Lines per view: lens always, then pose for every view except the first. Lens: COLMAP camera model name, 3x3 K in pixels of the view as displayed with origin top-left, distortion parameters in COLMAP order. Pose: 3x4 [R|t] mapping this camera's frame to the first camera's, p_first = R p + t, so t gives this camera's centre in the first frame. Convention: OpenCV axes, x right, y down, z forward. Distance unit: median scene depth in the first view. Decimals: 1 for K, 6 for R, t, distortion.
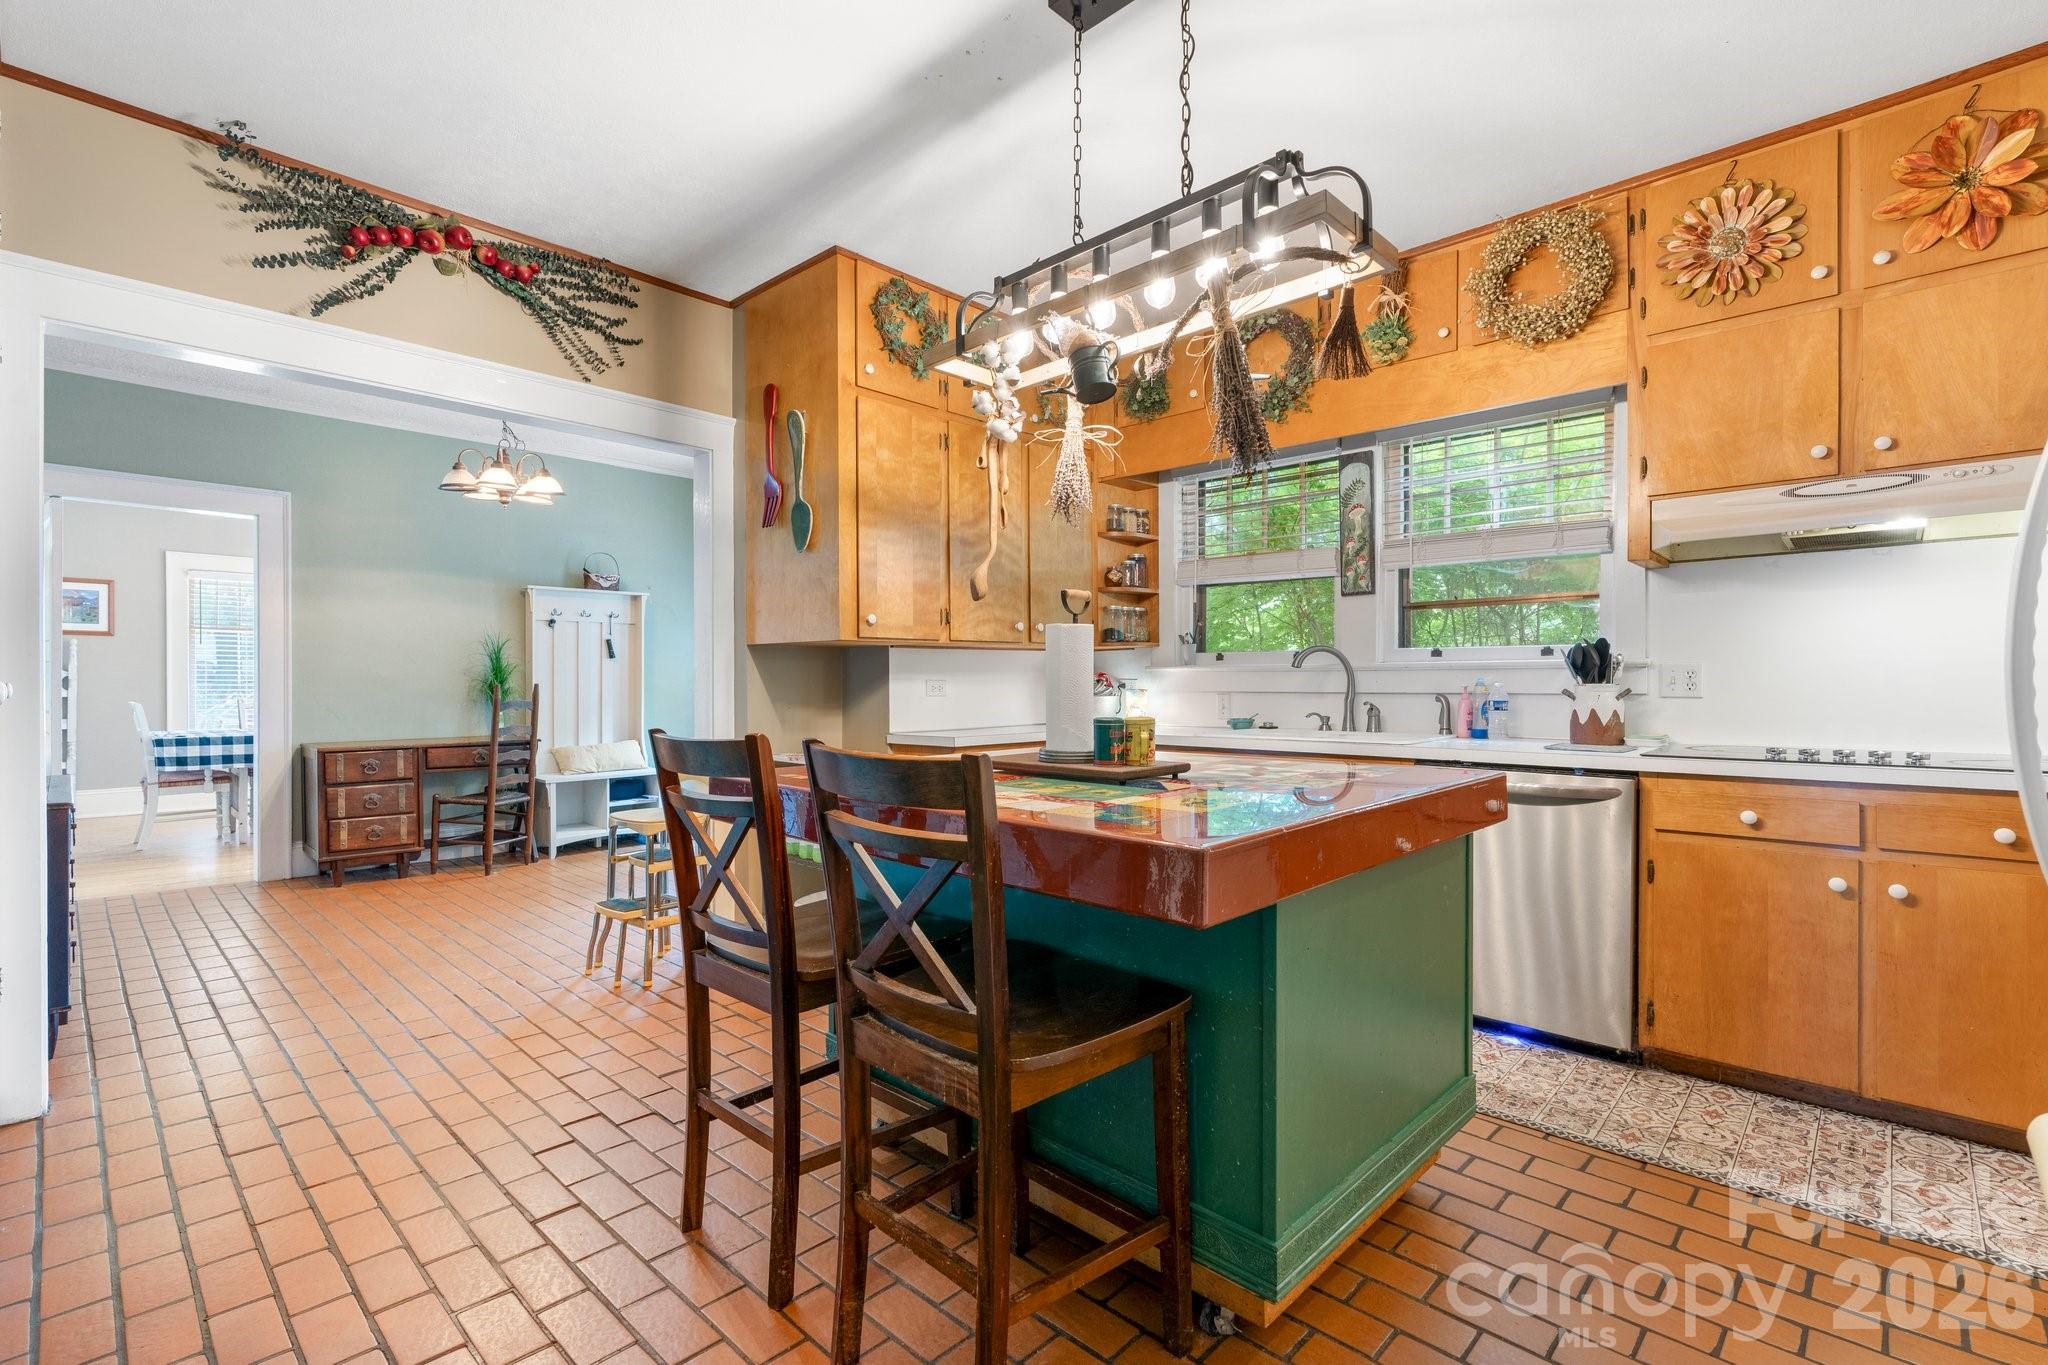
lens RADIAL K [[934.7, 0, 1028.2], [0, 934.7, 684.1], [0, 0, 1]] dist [0.000454, 0.000231]
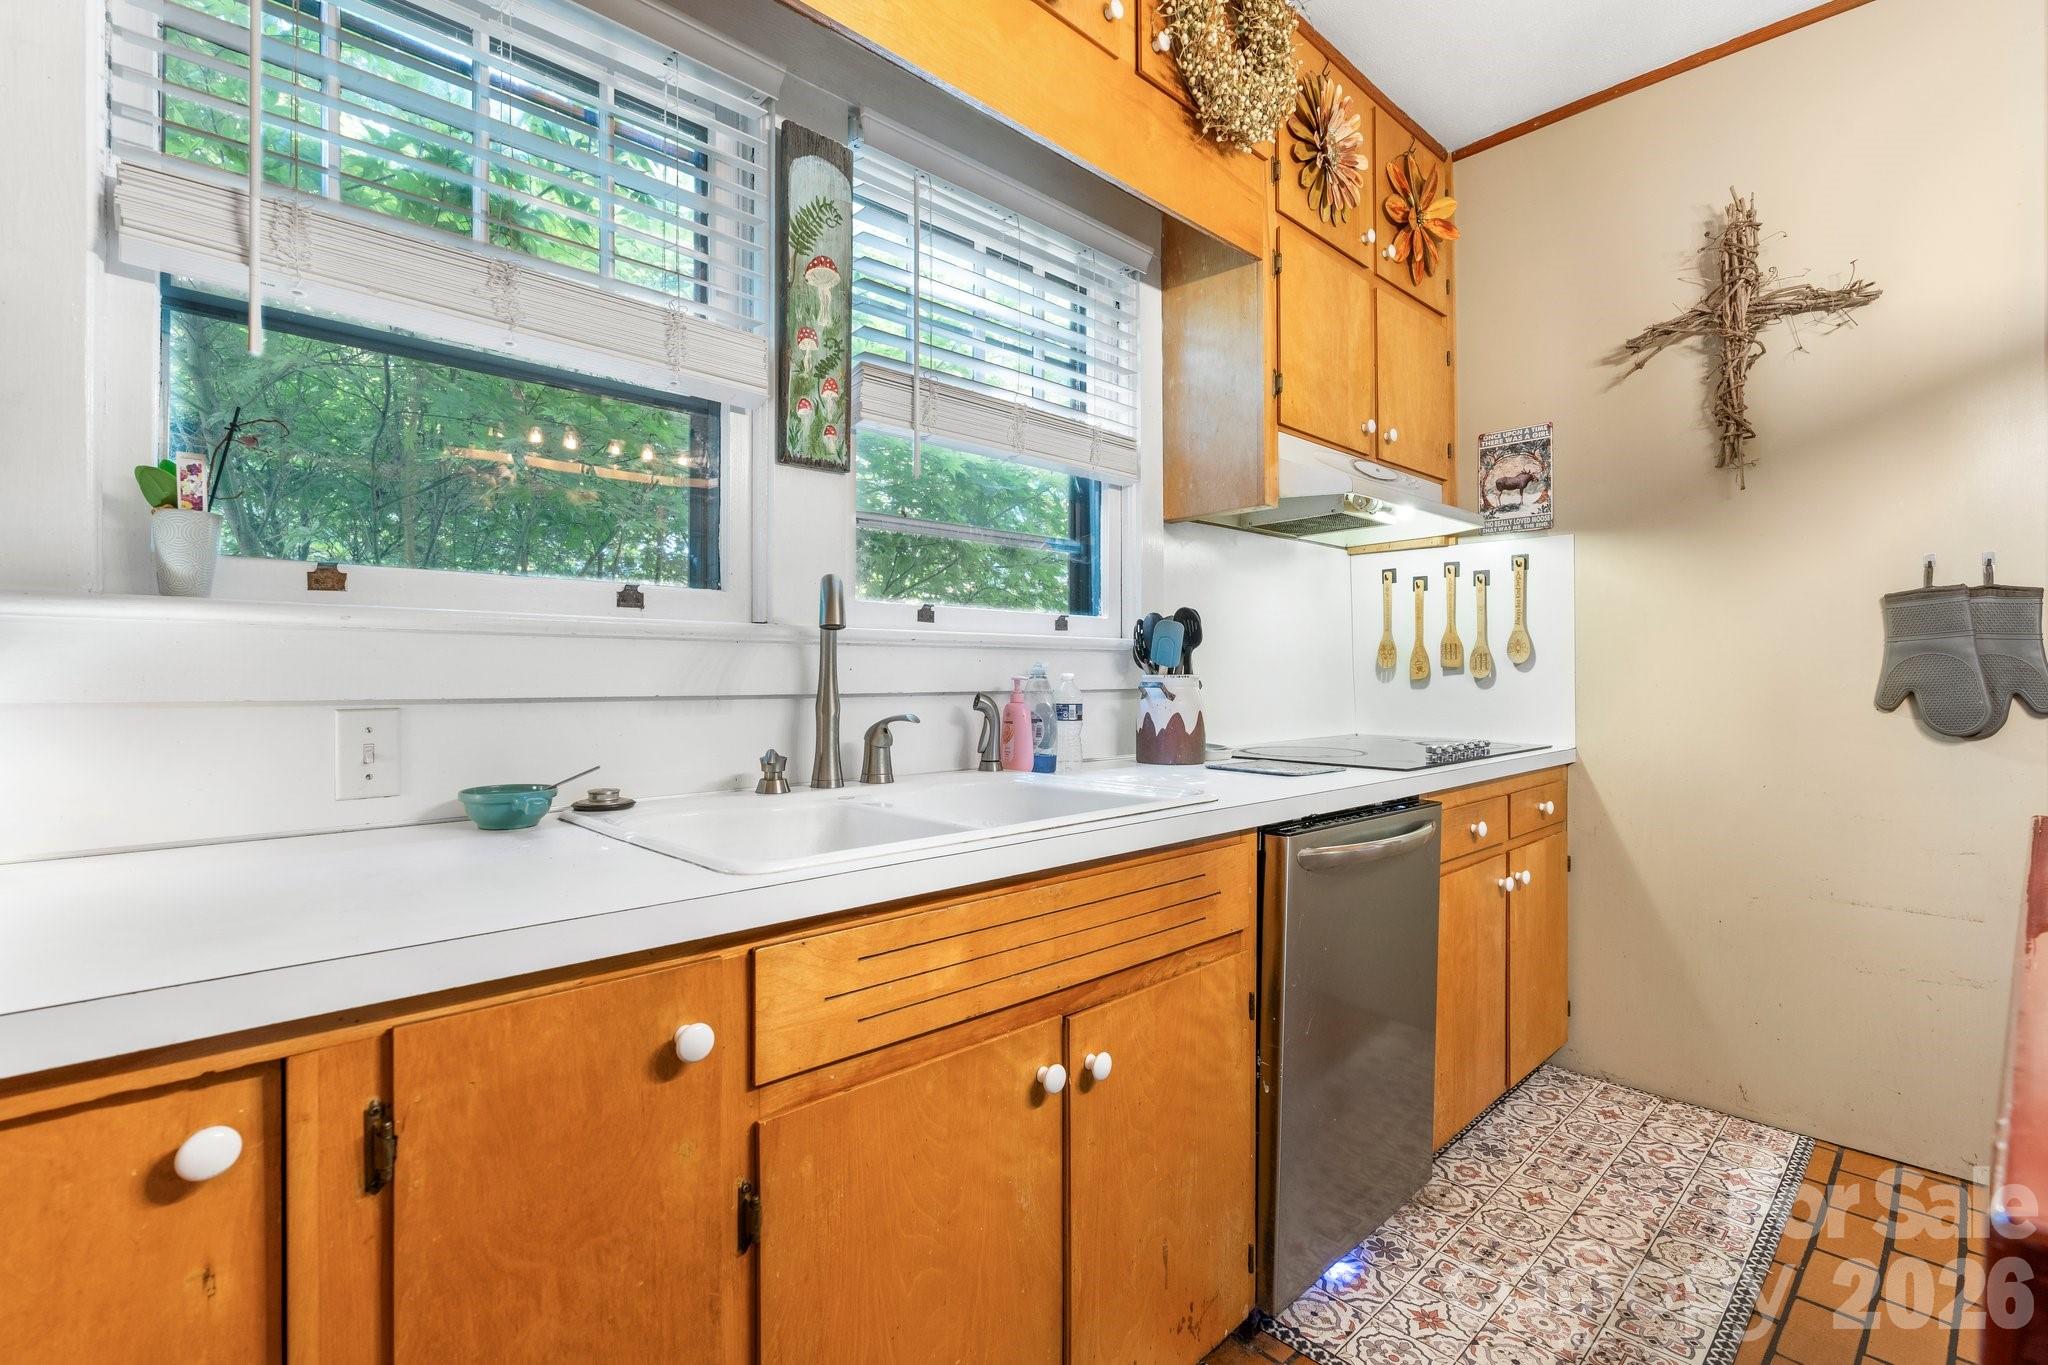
lens RADIAL K [[934.7, 0, 1019.6], [0, 934.7, 663.8], [0, 0, 1]] dist [0.000454, 0.000231]
pose [[0.046283, 0.011486, 0.998862, -0.071991], [0.000484, 0.999934, -0.011521, -0.000265], [-0.998928, 0.001017, 0.046274, 0.897305]]
